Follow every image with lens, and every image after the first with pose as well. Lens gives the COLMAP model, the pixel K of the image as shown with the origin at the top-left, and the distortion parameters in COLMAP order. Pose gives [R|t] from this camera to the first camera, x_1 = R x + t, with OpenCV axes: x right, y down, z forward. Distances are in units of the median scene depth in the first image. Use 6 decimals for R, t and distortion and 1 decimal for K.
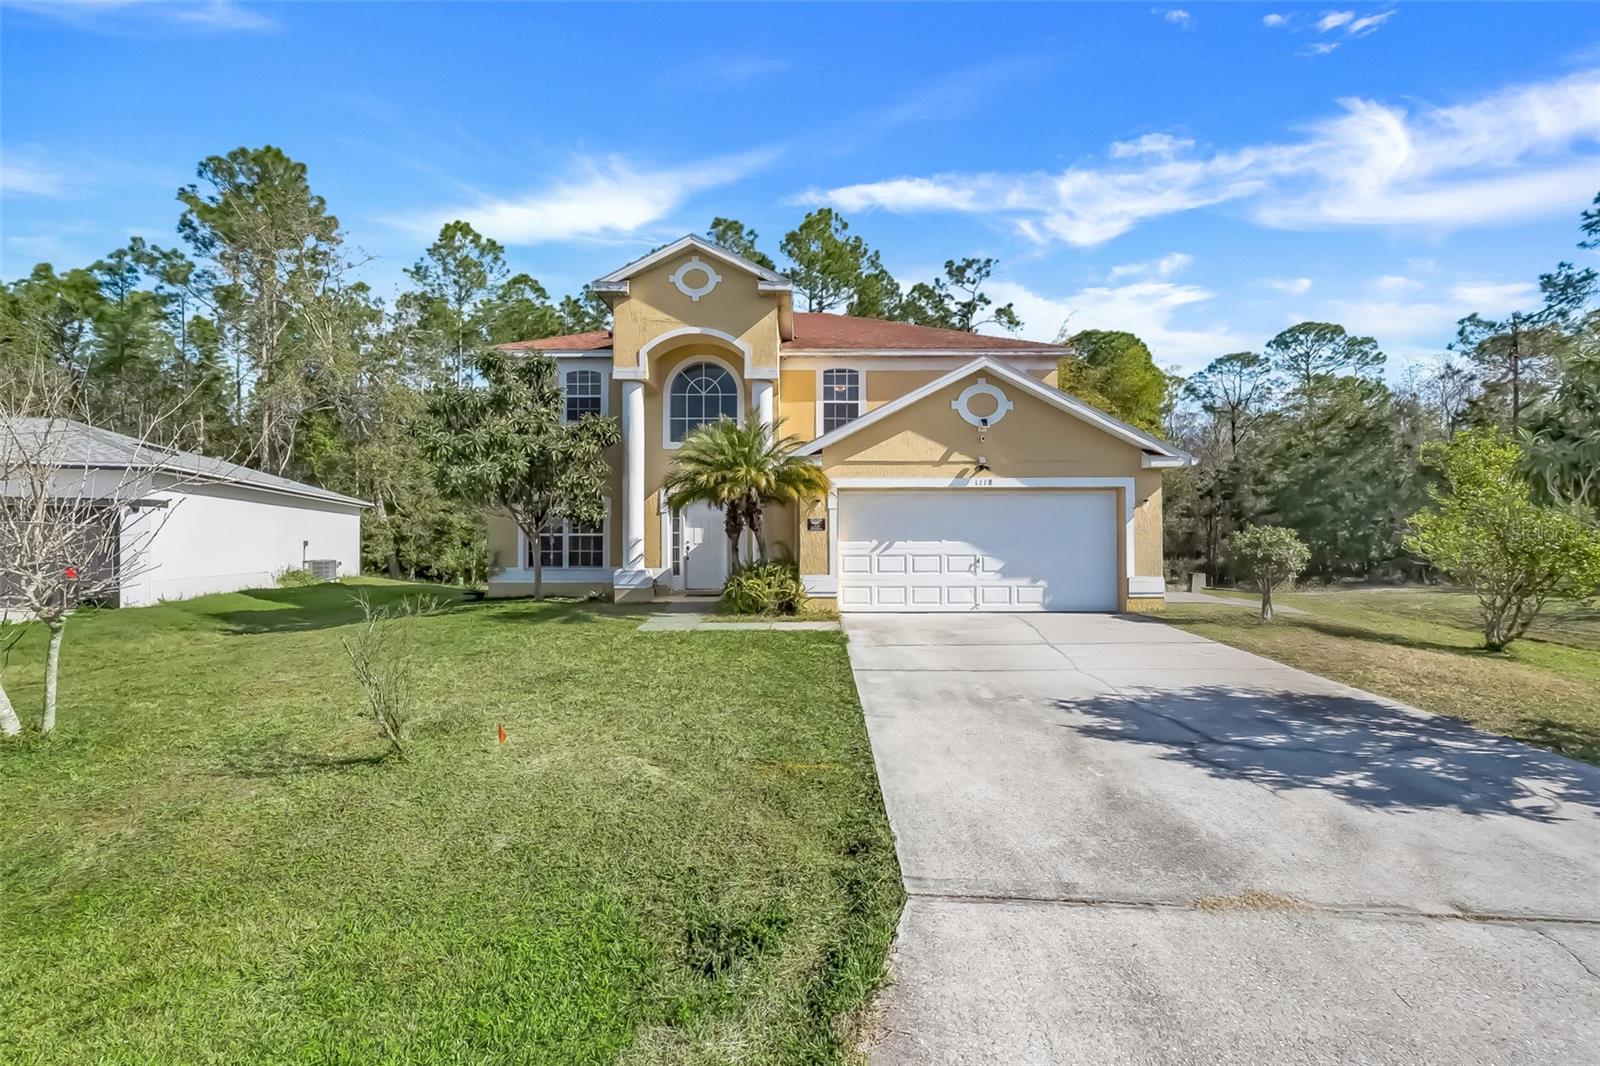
lens RADIAL K [[673.0, 0, 806.0], [0, 673.0, 537.1], [0, 0, 1]] dist [-0.011710, -0.000248]
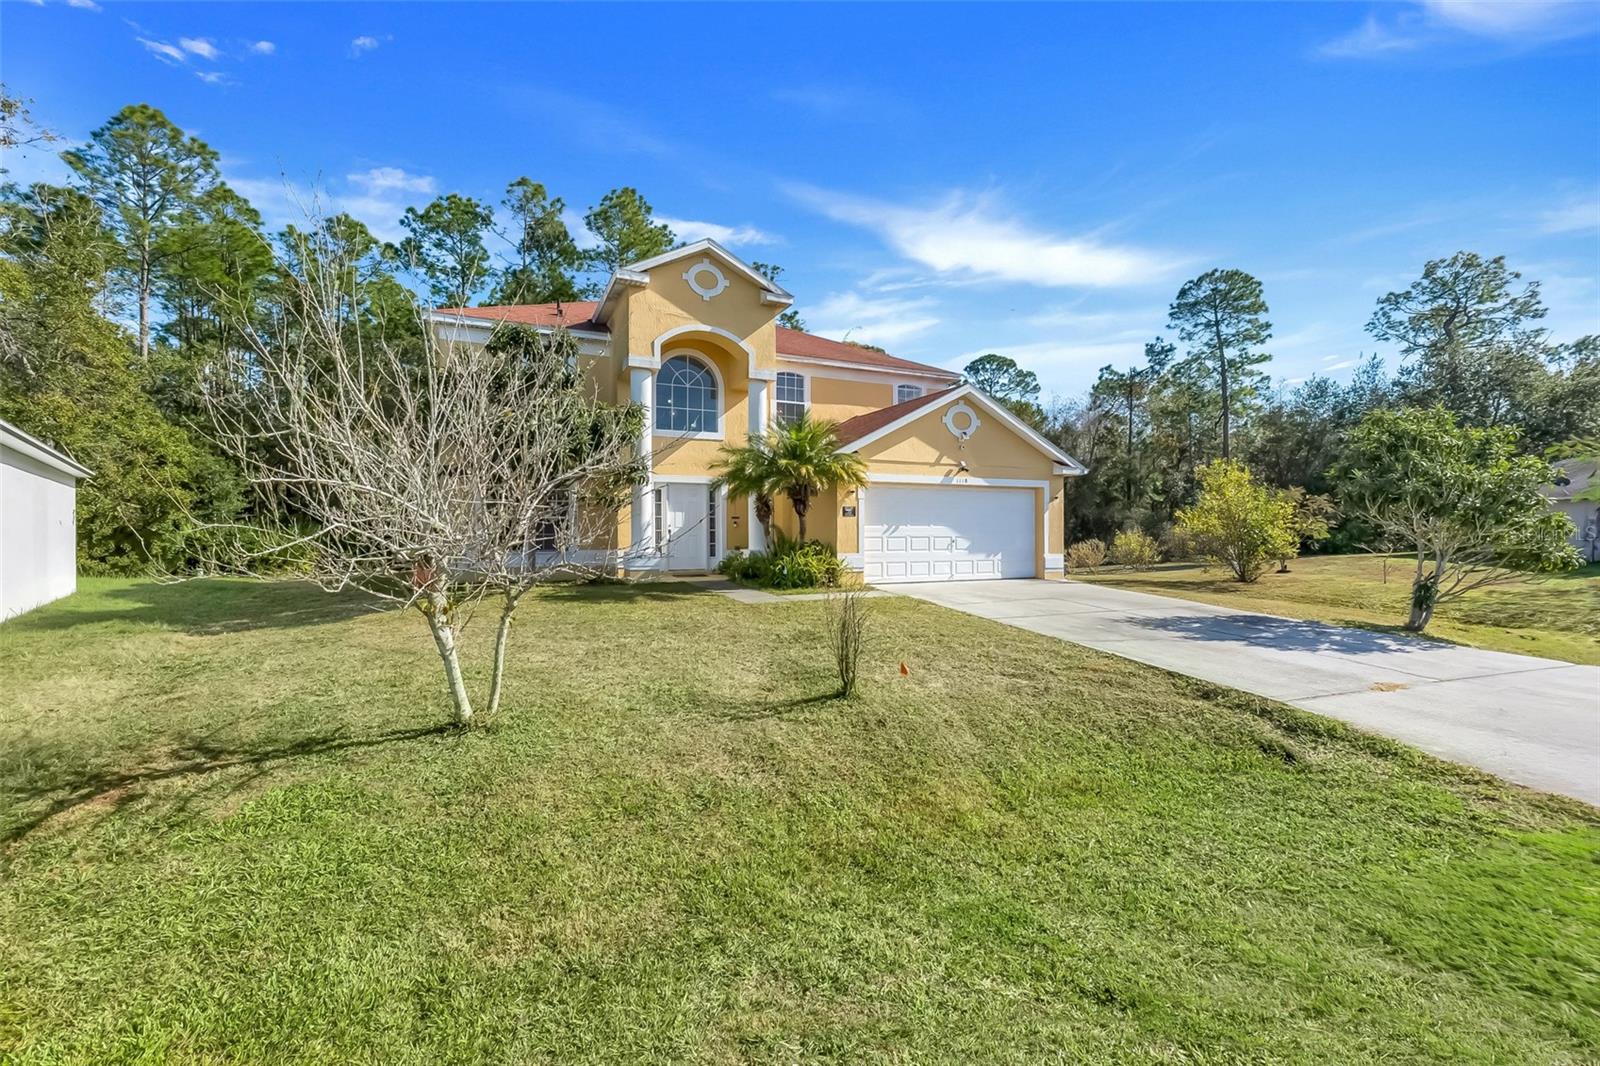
lens RADIAL K [[673.0, 0, 806.0], [0, 673.0, 537.1], [0, 0, 1]] dist [-0.011710, -0.000248]
pose [[0.906364, -0.002080, 0.422493, -0.470074], [-0.006756, 0.999789, 0.019415, 0.003805], [-0.422444, -0.020451, 0.906158, -0.046017]]
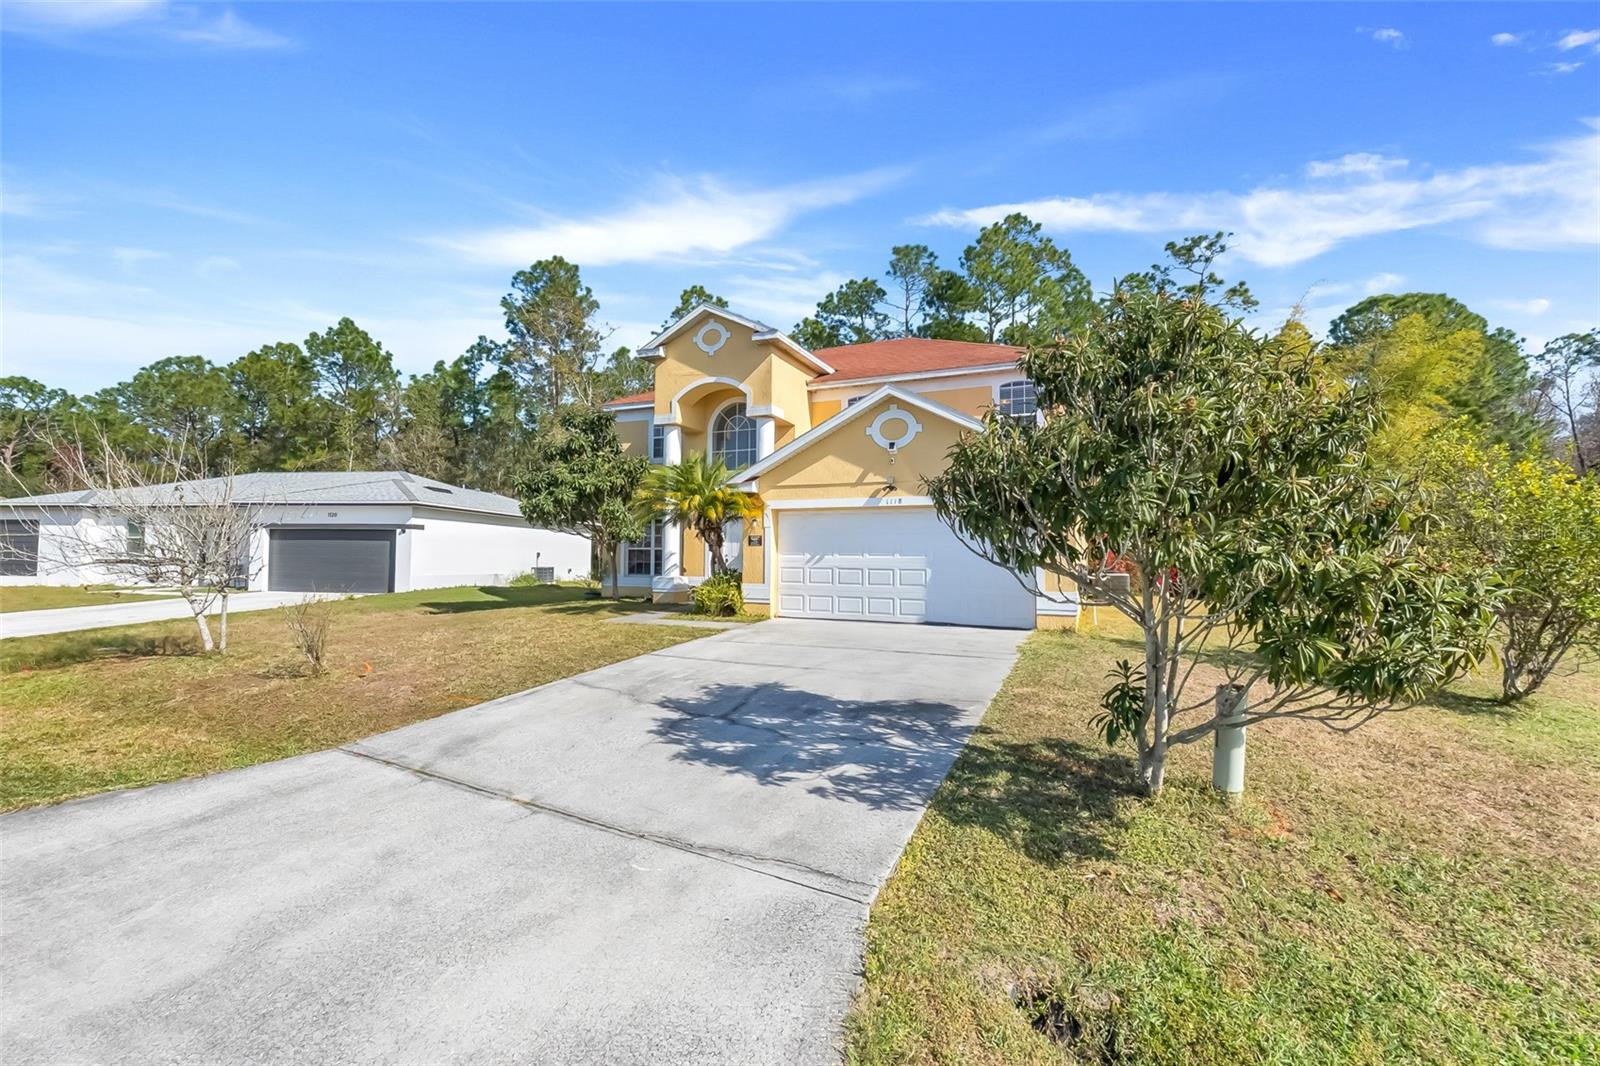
lens RADIAL K [[681.3, 0, 800.0], [0, 681.3, 533.0], [0, 0, 1]] dist [-0.001855, -0.000196]
pose [[0.907758, -0.005429, -0.419458, 0.488046], [-0.006640, 0.999605, -0.027307, 0.000078], [0.419441, 0.027574, 0.907364, -0.035741]]
